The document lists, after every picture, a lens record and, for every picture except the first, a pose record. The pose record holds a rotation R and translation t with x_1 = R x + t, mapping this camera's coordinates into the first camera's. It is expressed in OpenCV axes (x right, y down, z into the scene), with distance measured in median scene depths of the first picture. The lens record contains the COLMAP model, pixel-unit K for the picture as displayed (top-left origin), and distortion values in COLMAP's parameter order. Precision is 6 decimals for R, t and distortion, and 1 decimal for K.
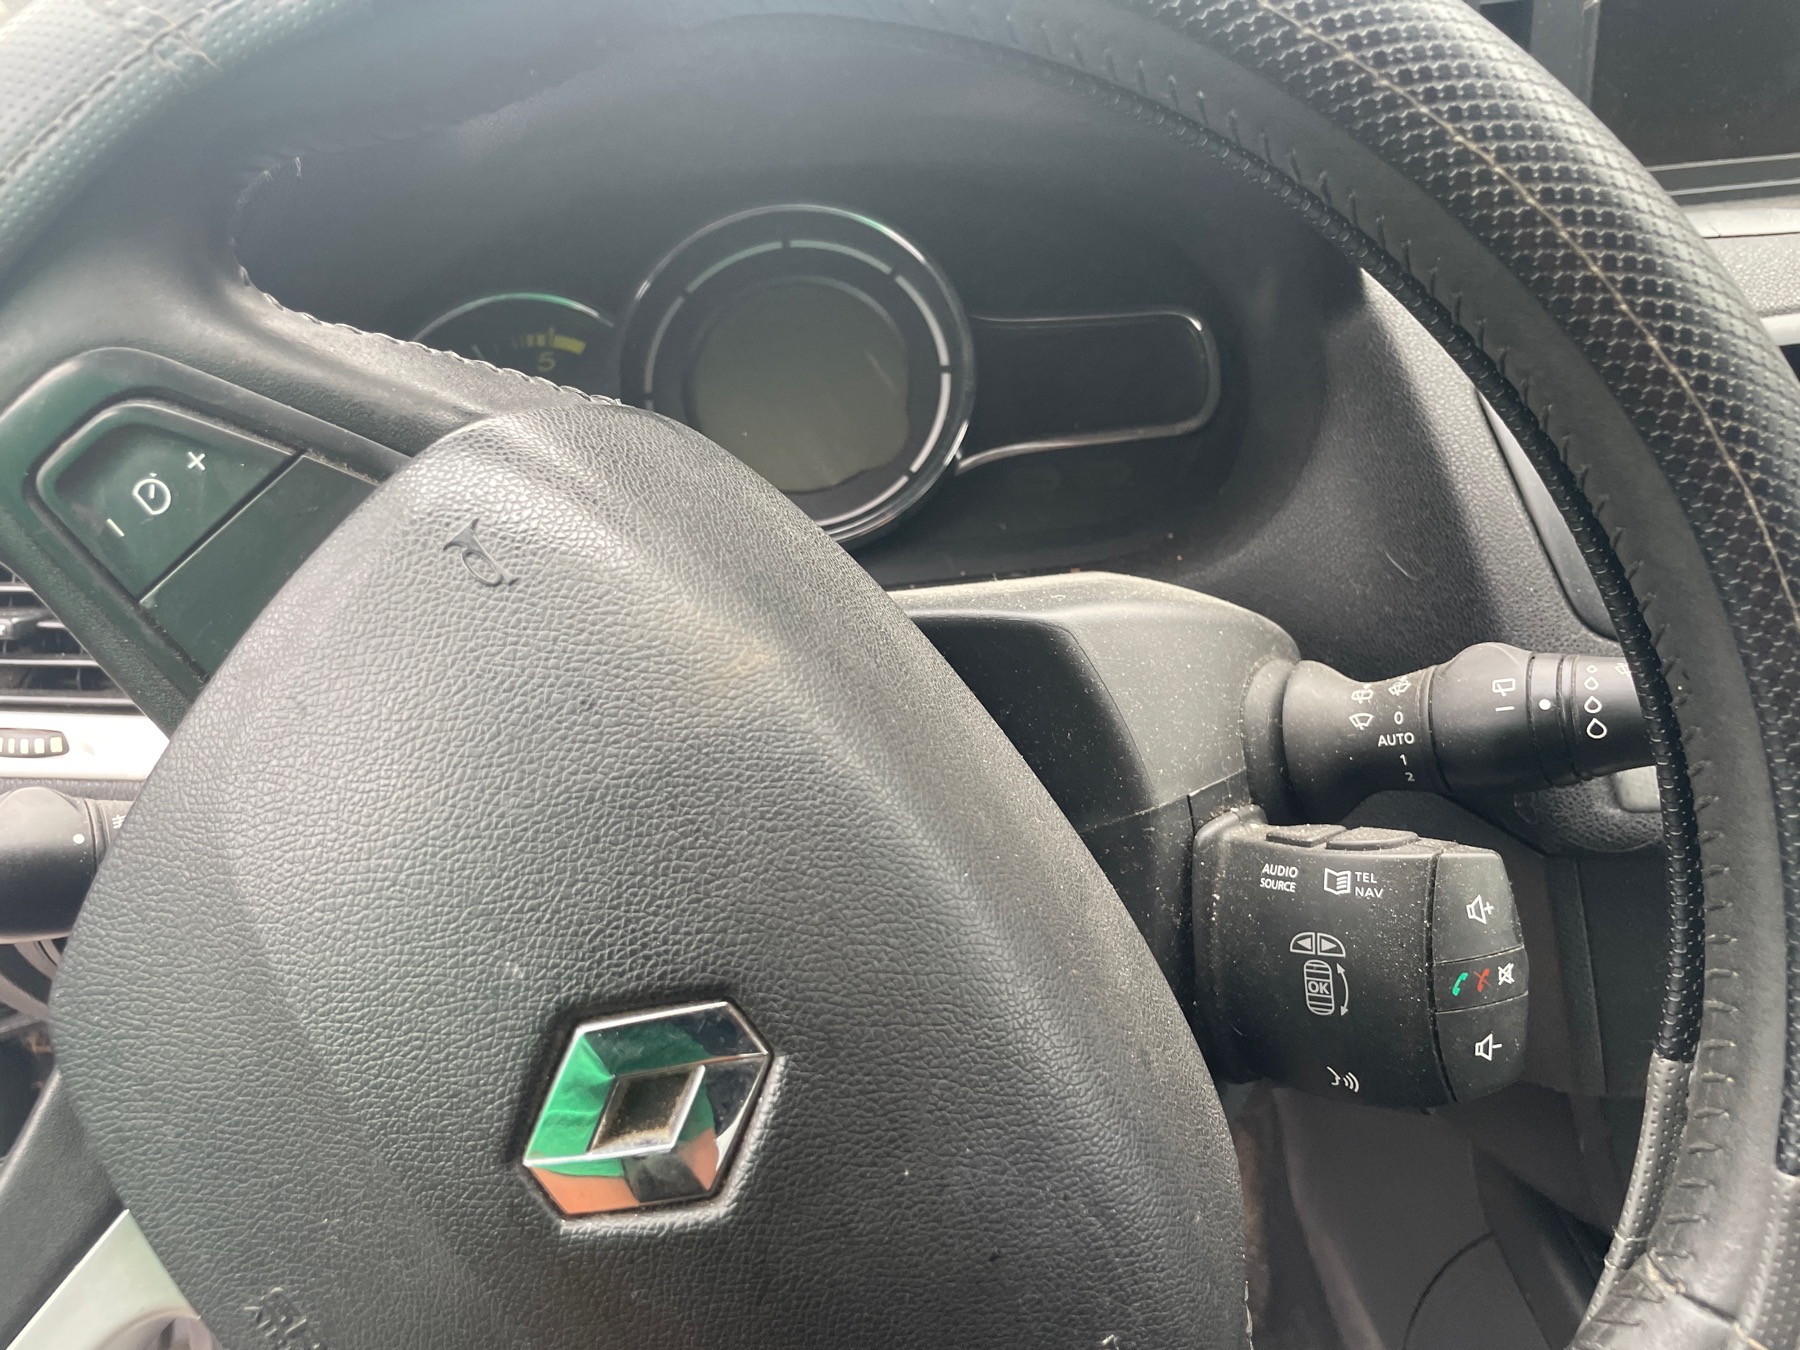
lens RADIAL K [[1390.2, 0, 905.6], [0, 1390.2, 684.4], [0, 0, 1]] dist [0.077510, -0.106553]
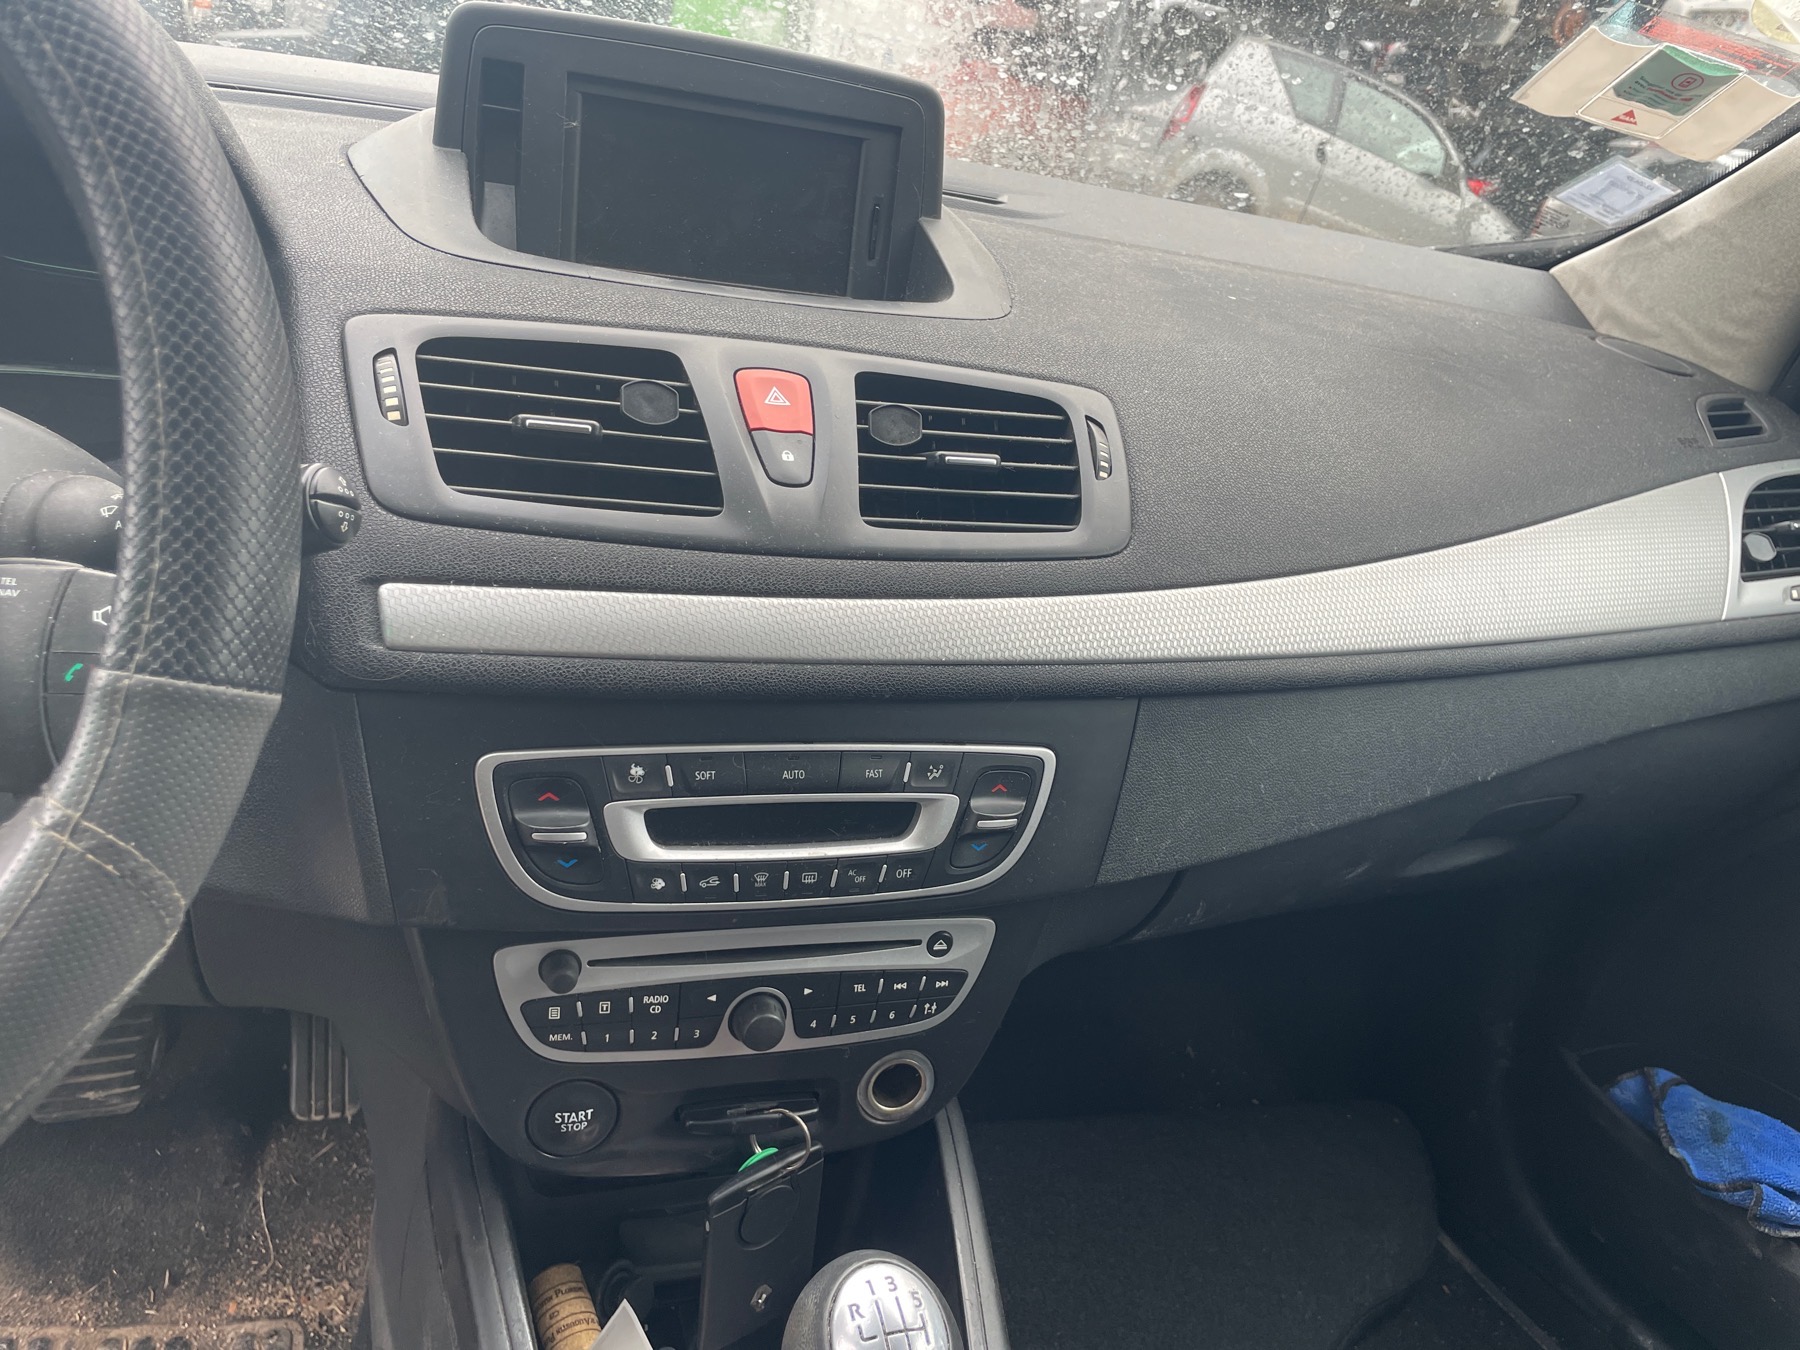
lens RADIAL K [[1375.1, 0, 895.5], [0, 1375.1, 679.7], [0, 0, 1]] dist [0.083580, -0.113848]
pose [[0.928675, 0.120046, 0.350929, 0.624710], [-0.048044, 0.977135, -0.207119, 0.429030], [-0.367769, 0.175487, 0.913209, -0.323149]]
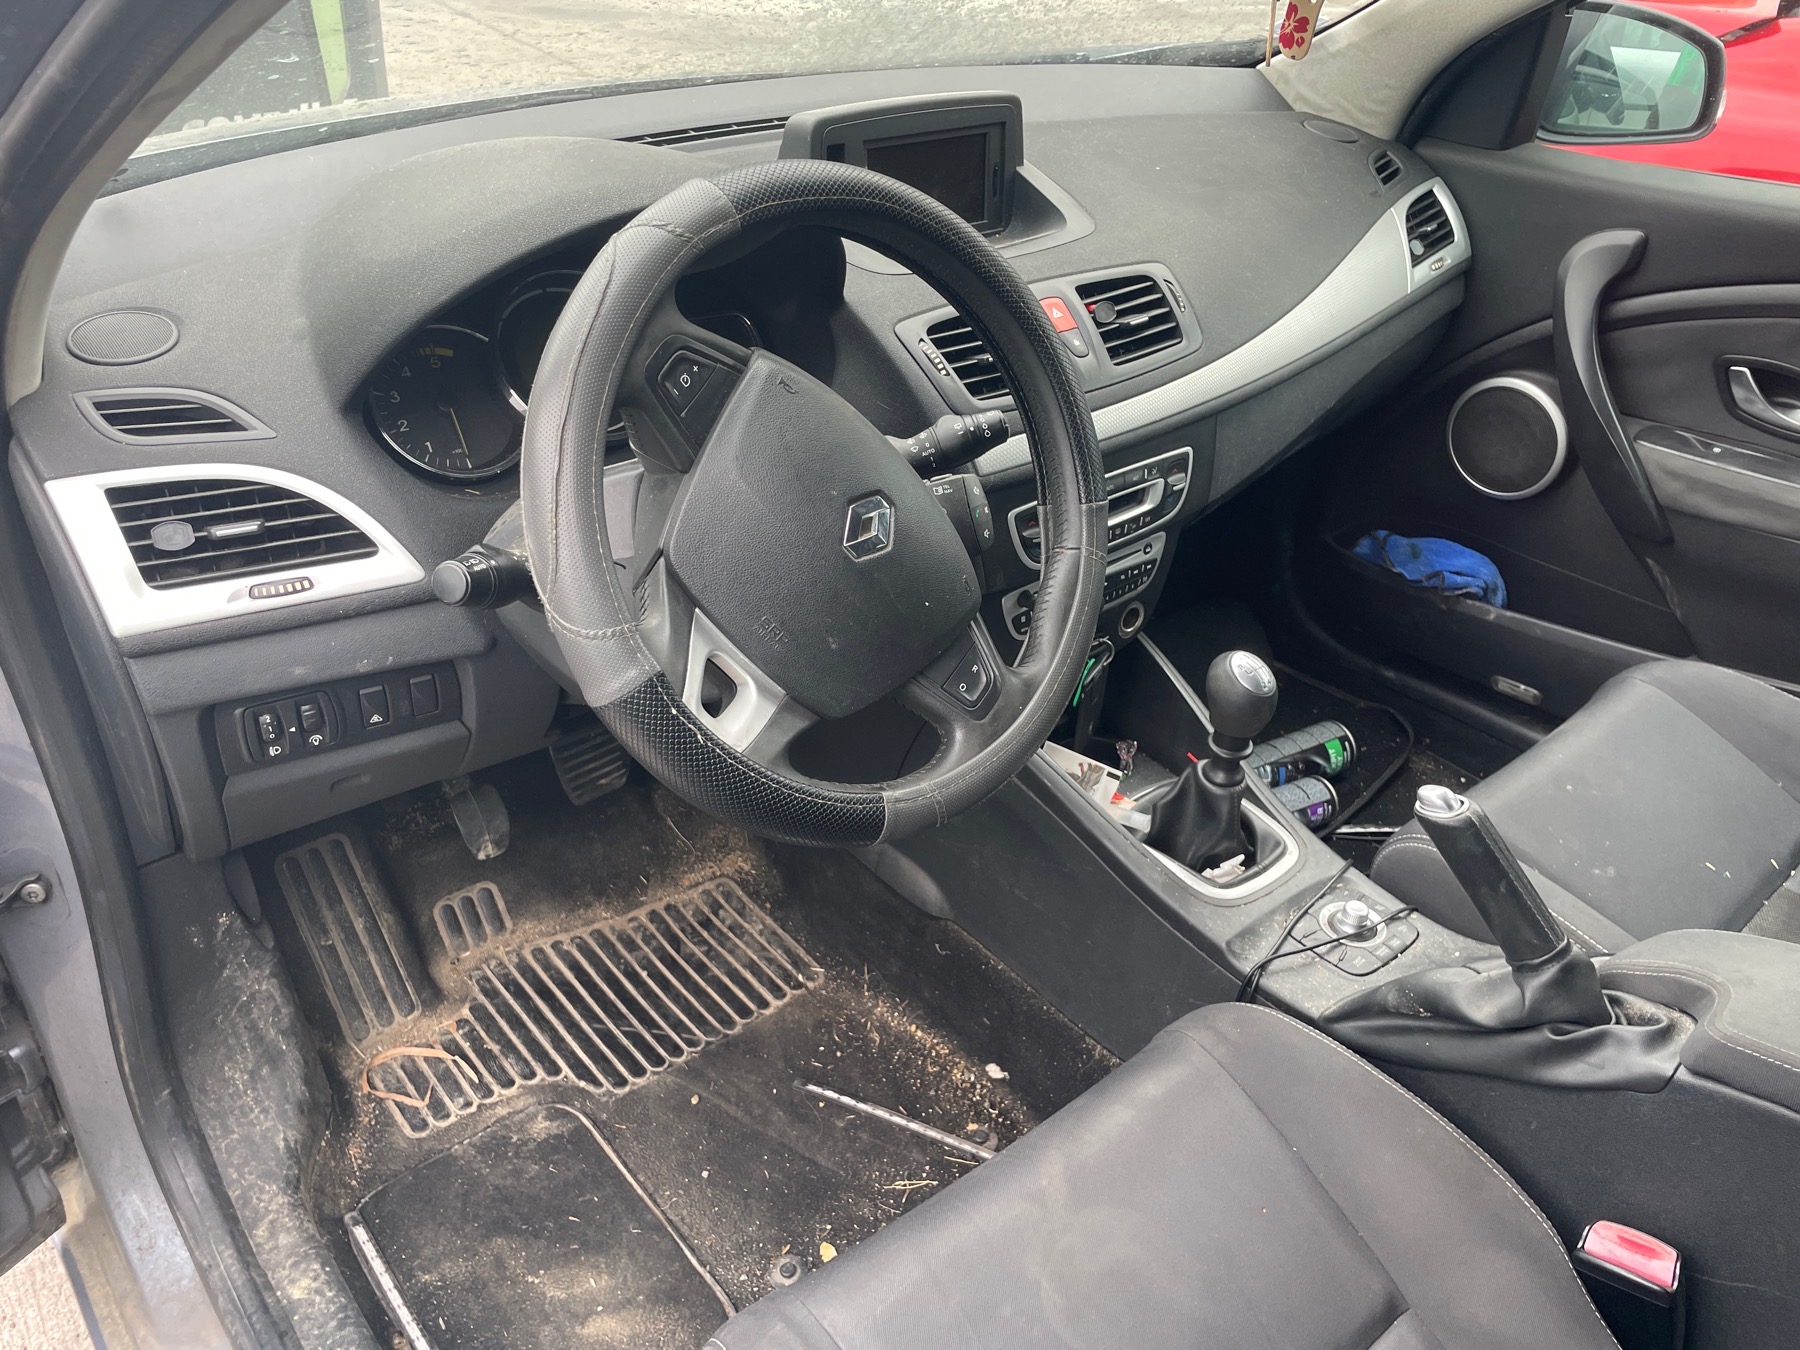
lens RADIAL K [[1375.1, 0, 895.5], [0, 1375.1, 679.7], [0, 0, 1]] dist [0.083580, -0.113848]
pose [[0.782827, -0.218823, 0.582493, -1.658085], [0.226441, 0.972121, 0.060874, 0.348108], [-0.579575, 0.084247, 0.810553, -1.391289]]
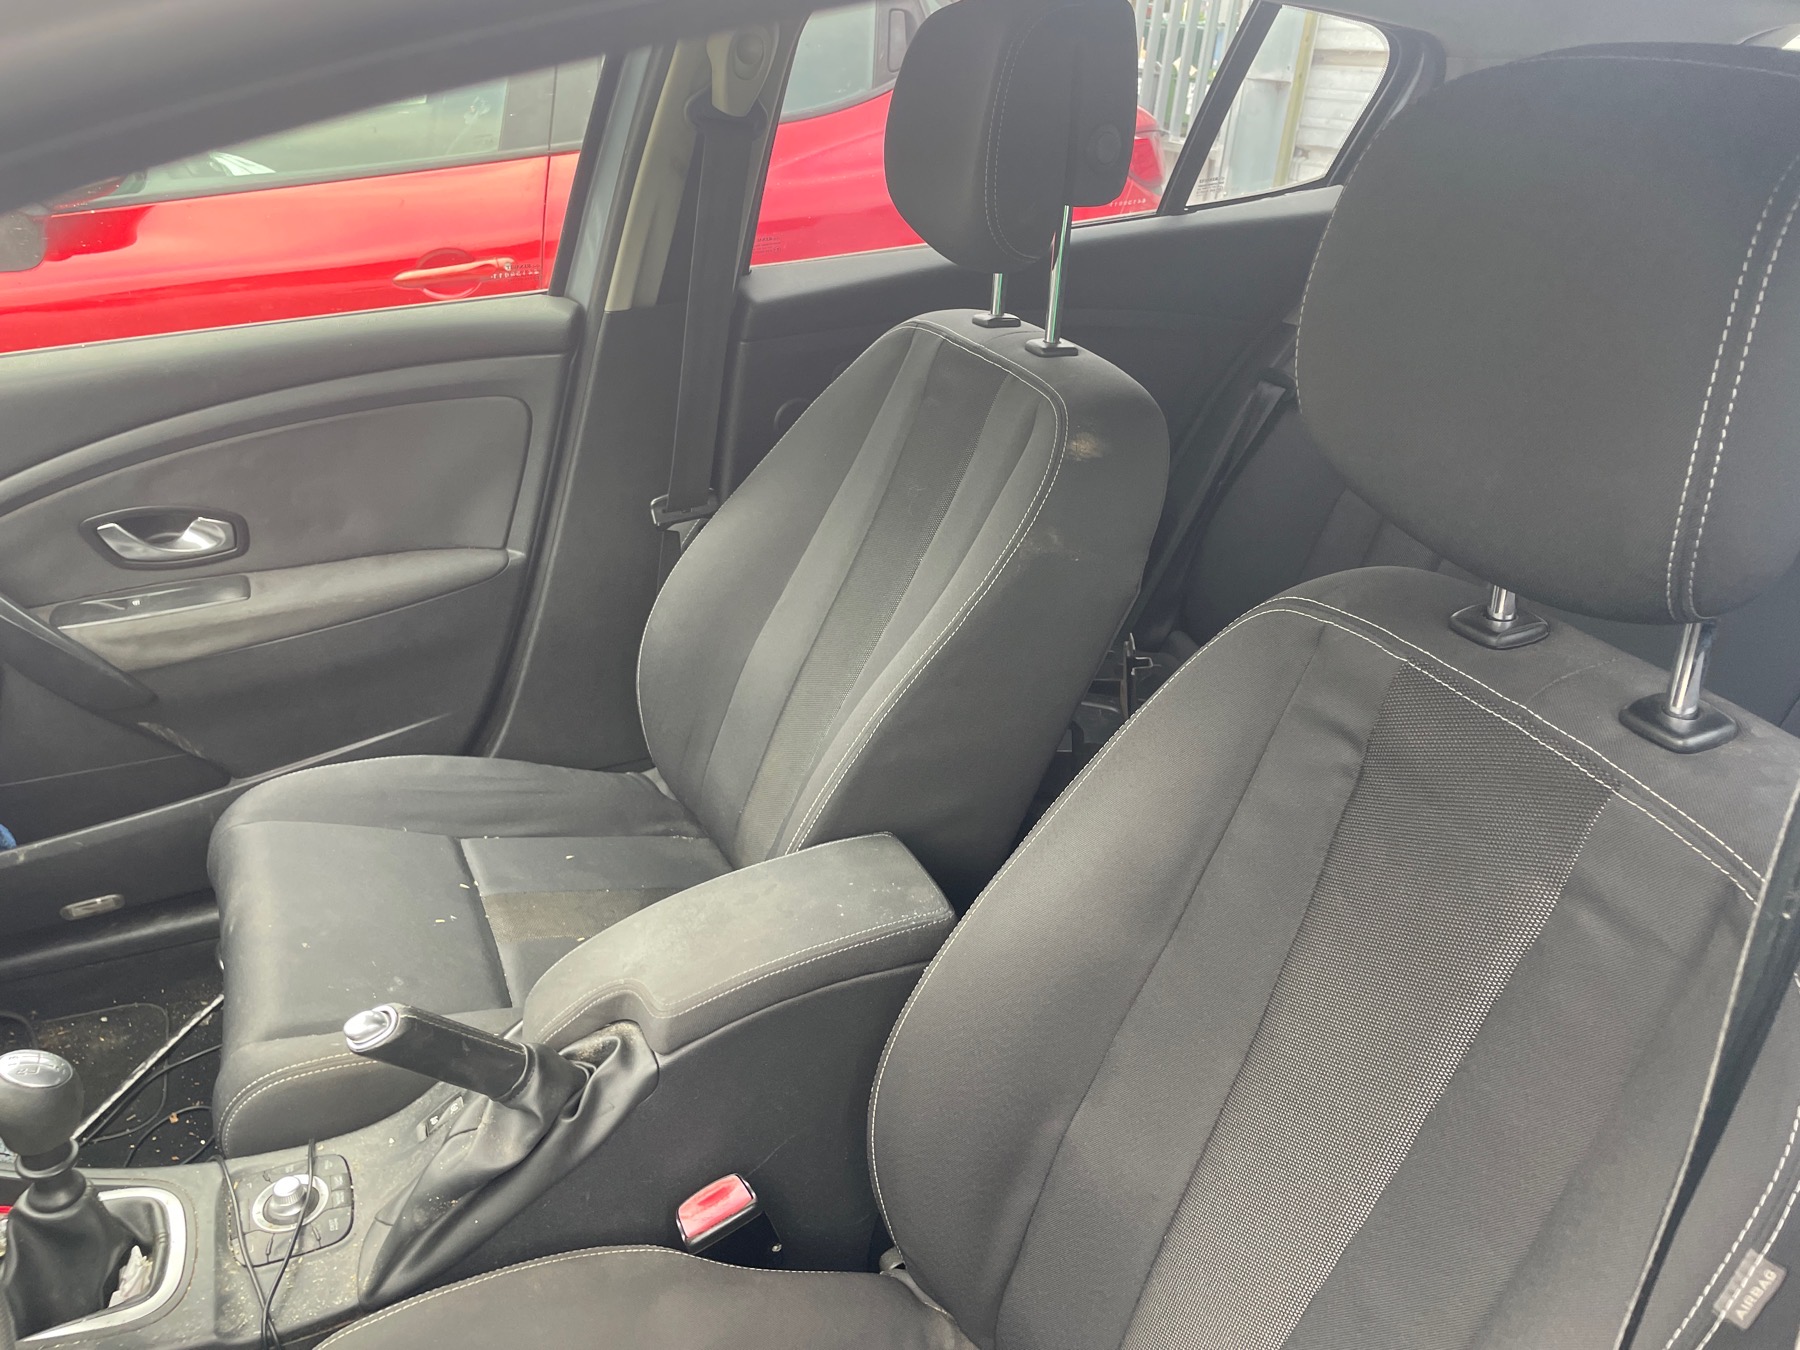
lens RADIAL K [[1375.1, 0, 895.5], [0, 1375.1, 679.7], [0, 0, 1]] dist [0.083580, -0.113848]
pose [[-0.362578, -0.332893, 0.870471, -1.740171], [0.498971, 0.719536, 0.483007, -0.325556], [-0.787125, 0.609468, -0.094784, -0.650234]]
